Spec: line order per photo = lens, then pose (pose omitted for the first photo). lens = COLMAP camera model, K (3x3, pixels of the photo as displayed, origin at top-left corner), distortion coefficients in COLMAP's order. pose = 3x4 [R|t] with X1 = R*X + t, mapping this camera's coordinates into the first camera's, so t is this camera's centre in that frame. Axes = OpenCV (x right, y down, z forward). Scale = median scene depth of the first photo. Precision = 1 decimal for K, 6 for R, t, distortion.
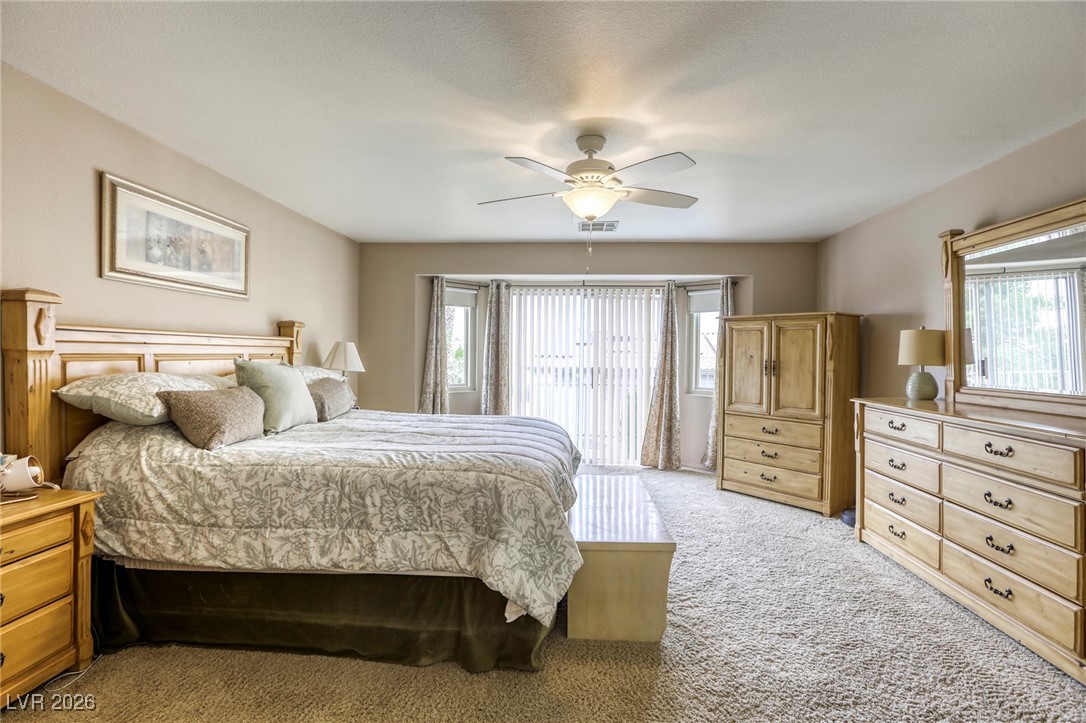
lens RADIAL K [[515.5, 0, 541.9], [0, 515.5, 353.4], [0, 0, 1]] dist [-0.025966, 0.000404]
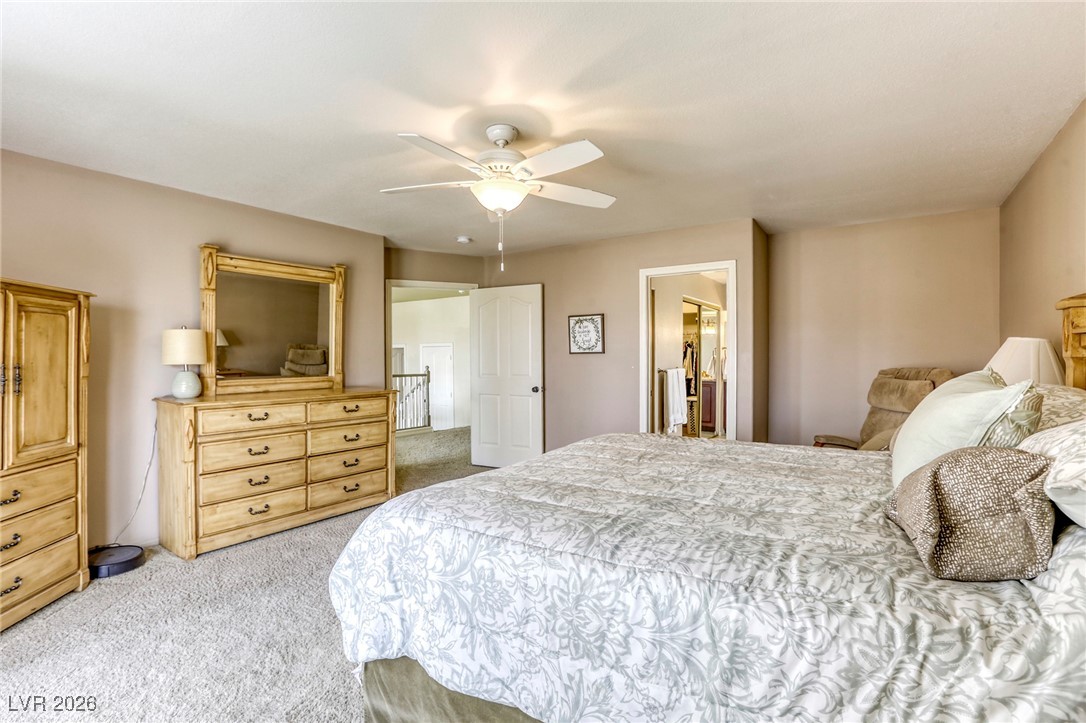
lens RADIAL K [[515.5, 0, 541.9], [0, 515.5, 353.4], [0, 0, 1]] dist [-0.025966, 0.000404]
pose [[-0.869093, -0.007813, 0.494586, -0.309100], [-0.008608, 0.999963, 0.000672, -0.004348], [-0.494573, -0.003673, -0.869128, 1.254754]]
